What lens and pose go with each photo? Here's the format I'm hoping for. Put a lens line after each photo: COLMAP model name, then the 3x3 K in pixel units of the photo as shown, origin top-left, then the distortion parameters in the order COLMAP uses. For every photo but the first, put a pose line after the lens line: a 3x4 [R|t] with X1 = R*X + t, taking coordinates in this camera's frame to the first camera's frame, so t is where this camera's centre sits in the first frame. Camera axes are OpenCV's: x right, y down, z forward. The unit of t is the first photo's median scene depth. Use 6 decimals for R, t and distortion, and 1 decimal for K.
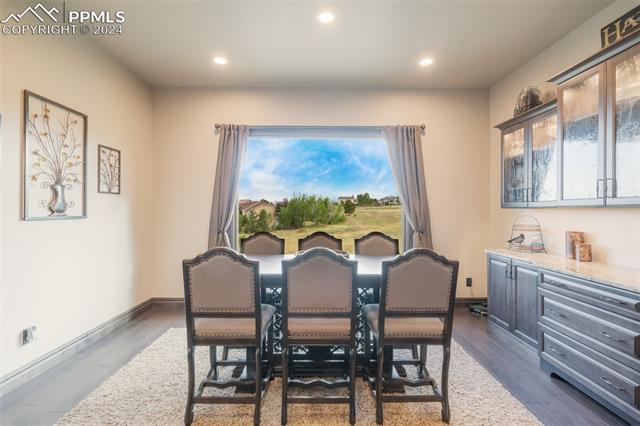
lens RADIAL K [[312.1, 0, 320.0], [0, 312.1, 213.0], [0, 0, 1]] dist [-0.000155, 0.000006]
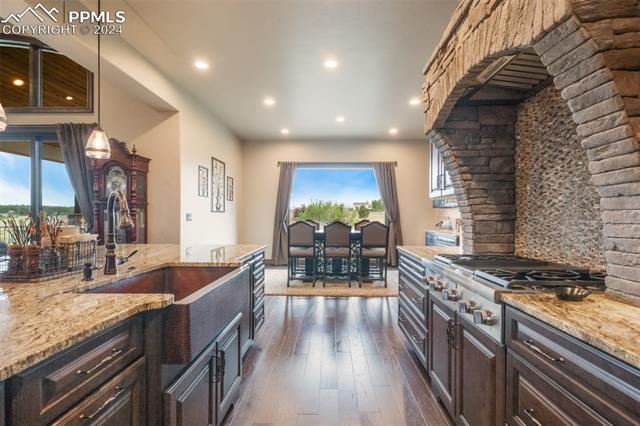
lens RADIAL K [[297.2, 0, 320.0], [0, 297.2, 213.0], [0, 0, 1]] dist [0.000245, 0.000003]
pose [[0.998612, 0.001009, -0.052666, -0.006908], [-0.001925, 0.999848, -0.017335, 0.039087], [0.052640, 0.017412, 0.998462, -0.676519]]
